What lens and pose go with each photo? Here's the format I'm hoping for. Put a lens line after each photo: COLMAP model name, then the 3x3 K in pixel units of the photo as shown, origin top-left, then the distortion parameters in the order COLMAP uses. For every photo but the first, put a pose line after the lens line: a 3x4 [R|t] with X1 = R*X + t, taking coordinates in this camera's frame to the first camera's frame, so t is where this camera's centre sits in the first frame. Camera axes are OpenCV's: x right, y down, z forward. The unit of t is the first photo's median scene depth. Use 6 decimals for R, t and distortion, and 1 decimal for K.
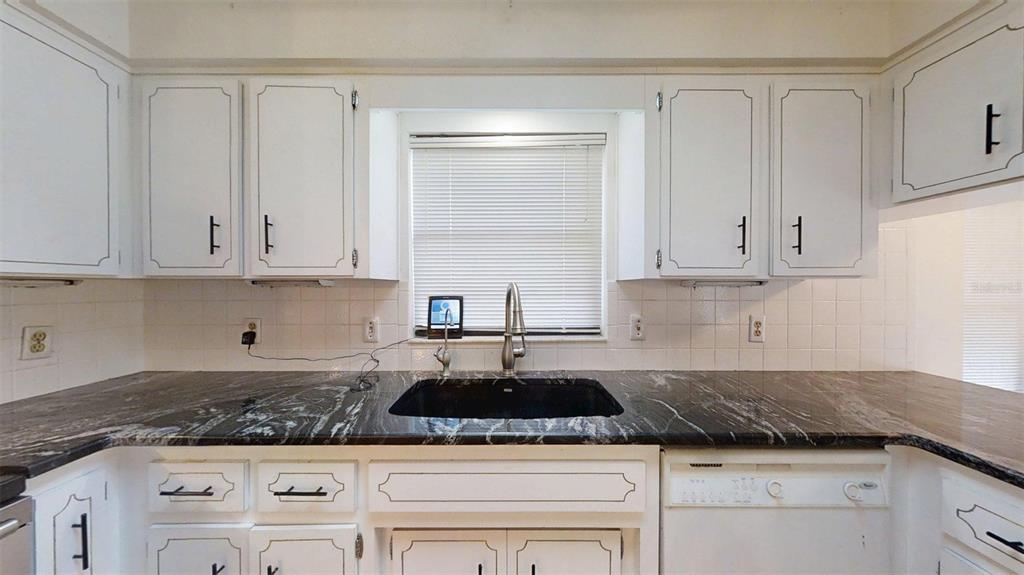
lens RADIAL K [[321.6, 0, 512.7], [0, 321.6, 288.7], [0, 0, 1]] dist [0.000653, -0.000224]
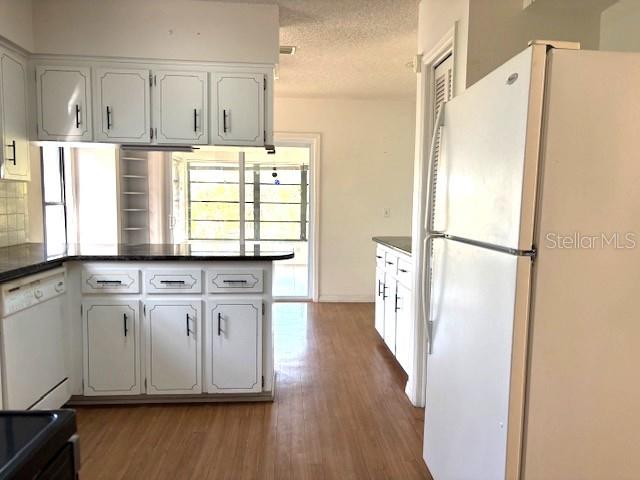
lens RADIAL K [[490.0, 0, 321.9], [0, 490.0, 241.7], [0, 0, 1]] dist [0.027491, 0.001644]
pose [[-0.063984, -0.080073, 0.994733, -1.379071], [-0.004644, 0.996789, 0.079939, 0.052073], [-0.997940, 0.000495, -0.064150, -0.304669]]
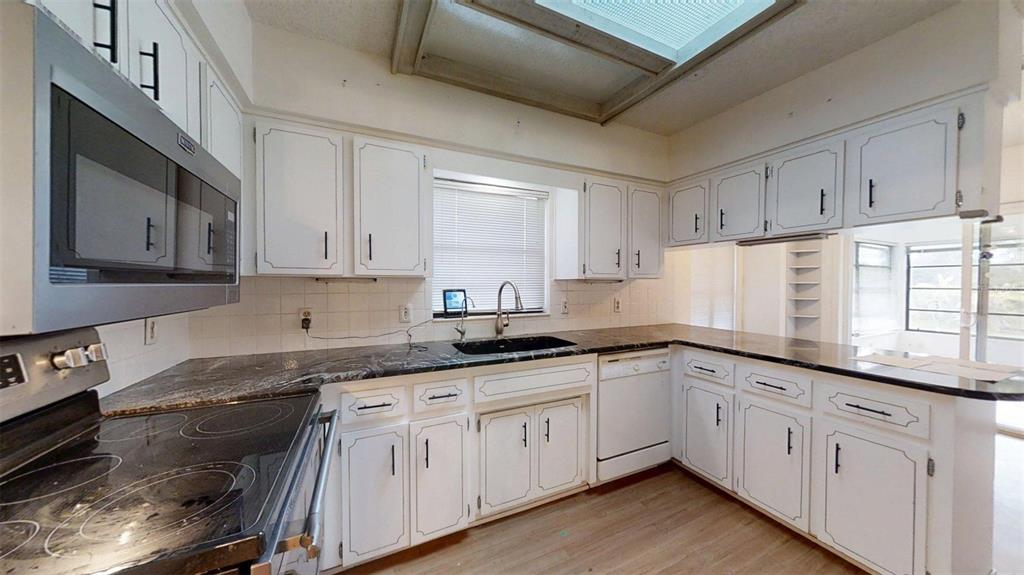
lens RADIAL K [[321.6, 0, 511.8], [0, 321.6, 289.2], [0, 0, 1]] dist [0.000653, -0.000224]
pose [[0.905806, -0.005899, 0.423651, -0.675049], [0.001564, 0.999943, 0.010580, 0.008116], [-0.423690, -0.008921, 0.905763, -0.503459]]
